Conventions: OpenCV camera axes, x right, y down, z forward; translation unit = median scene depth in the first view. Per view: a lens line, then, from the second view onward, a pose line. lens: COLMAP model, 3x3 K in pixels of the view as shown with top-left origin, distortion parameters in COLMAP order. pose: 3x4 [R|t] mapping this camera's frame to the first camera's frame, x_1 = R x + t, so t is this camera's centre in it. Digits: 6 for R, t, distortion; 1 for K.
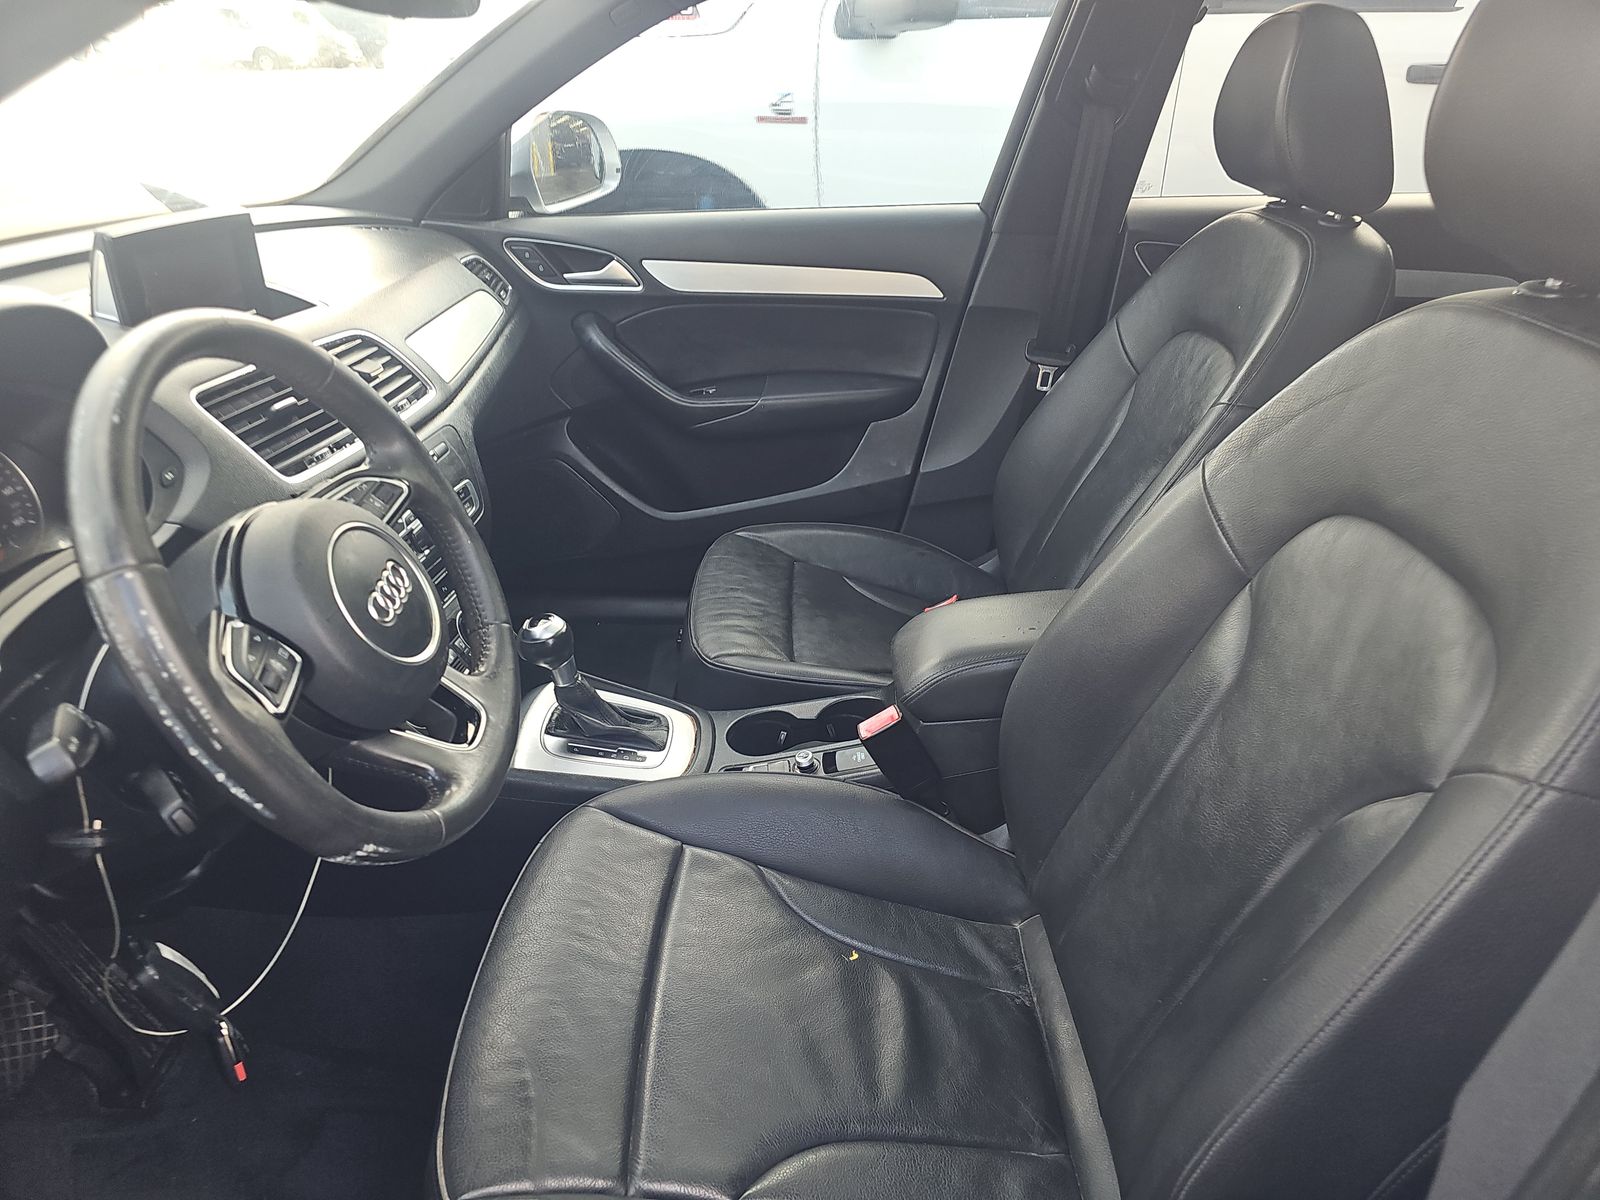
lens RADIAL K [[1067.8, 0, 792.9], [0, 1067.8, 607.4], [0, 0, 1]] dist [0.049262, -0.049329]
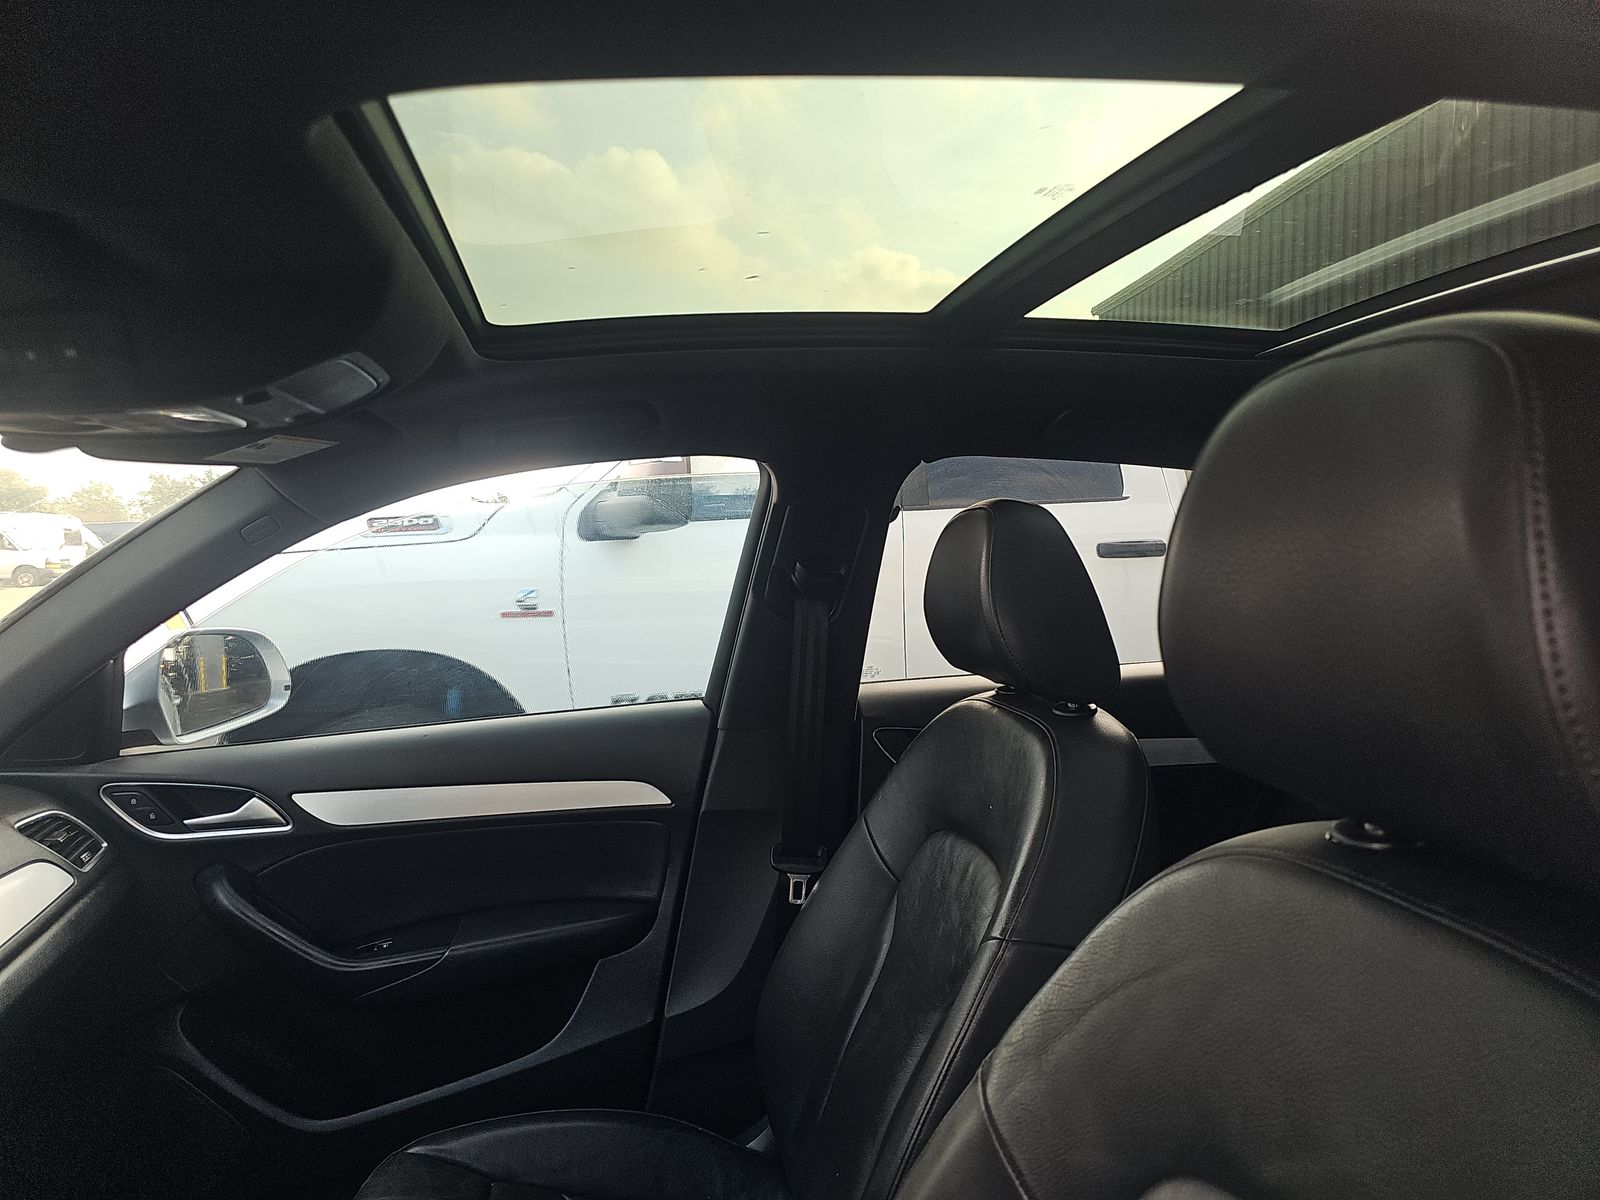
lens RADIAL K [[1067.8, 0, 798.6], [0, 1067.8, 583.2], [0, 0, 1]] dist [0.049262, -0.049329]
pose [[0.978697, -0.045510, 0.200204, 0.078187], [0.126439, 0.901874, -0.413083, -0.082198], [-0.161760, 0.429596, 0.888415, 0.145971]]
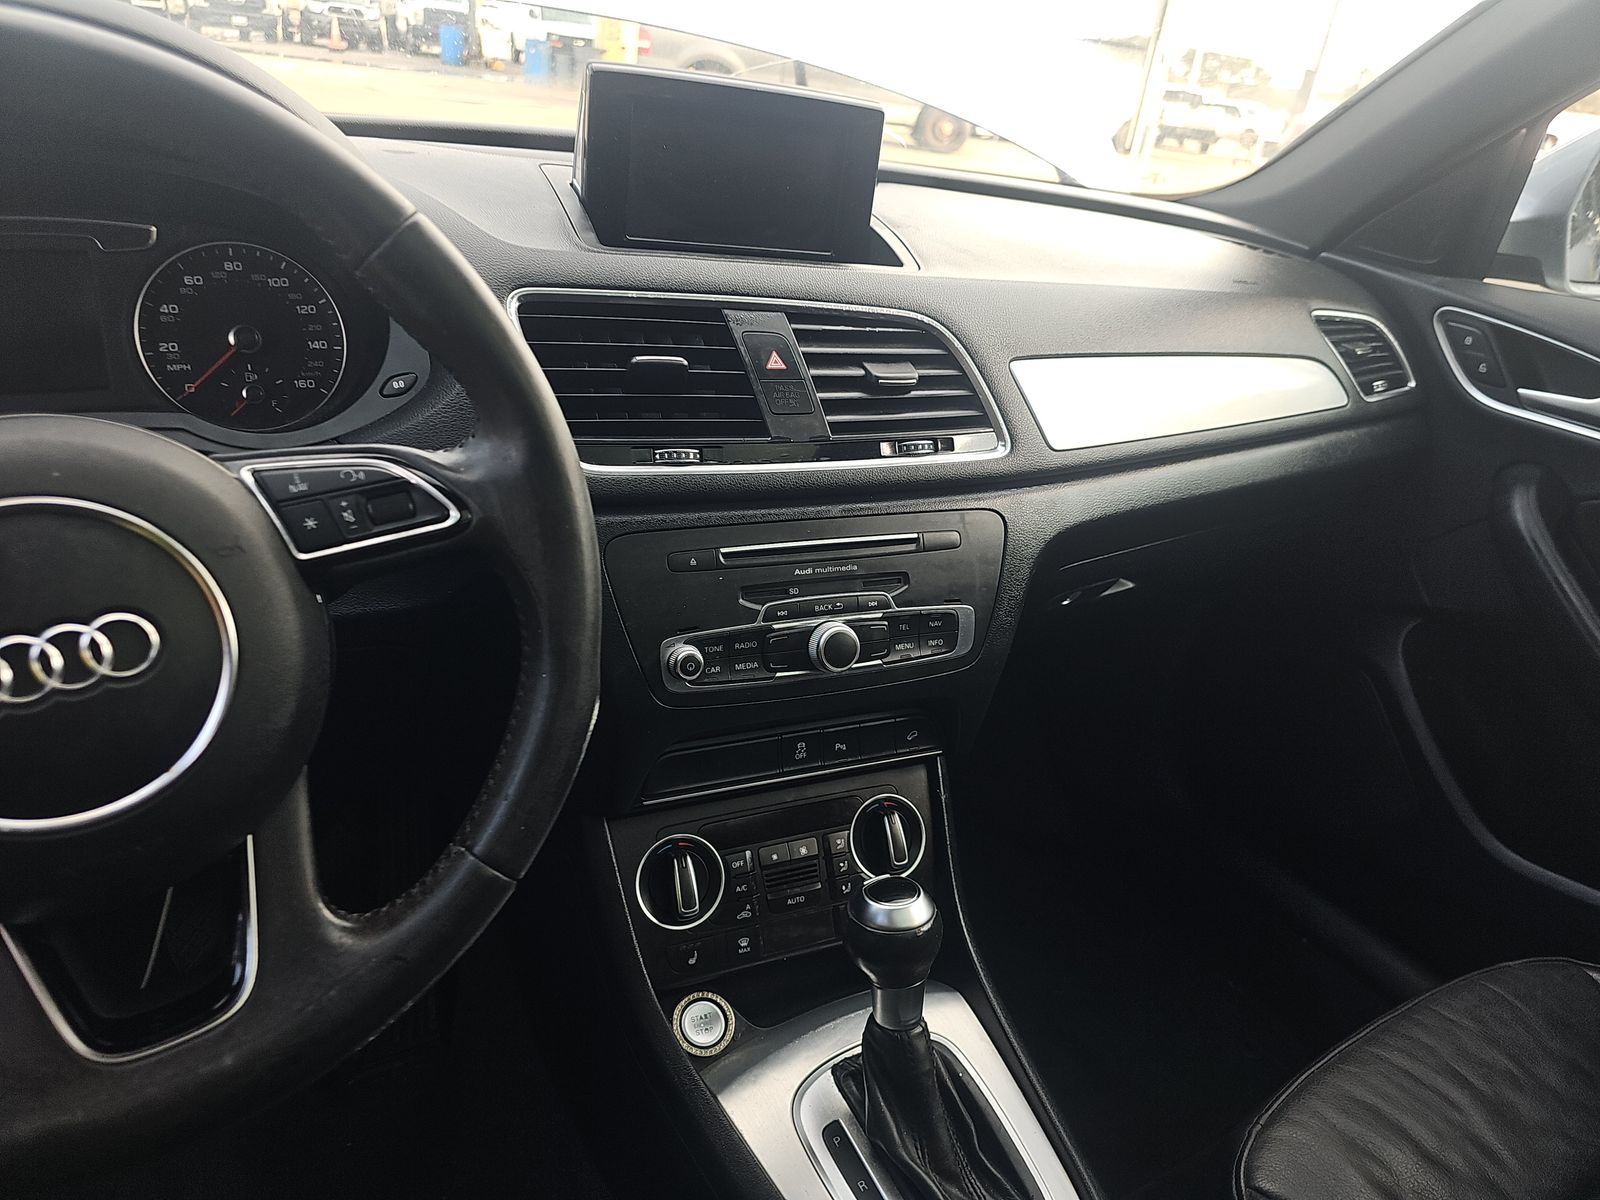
lens RADIAL K [[1067.8, 0, 803.8], [0, 1067.8, 596.4], [0, 0, 1]] dist [0.049262, -0.049329]
pose [[0.532067, 0.402534, -0.744897, 0.051334], [-0.477666, 0.869099, 0.128462, -0.110216], [0.699100, 0.287461, 0.654695, 0.402714]]
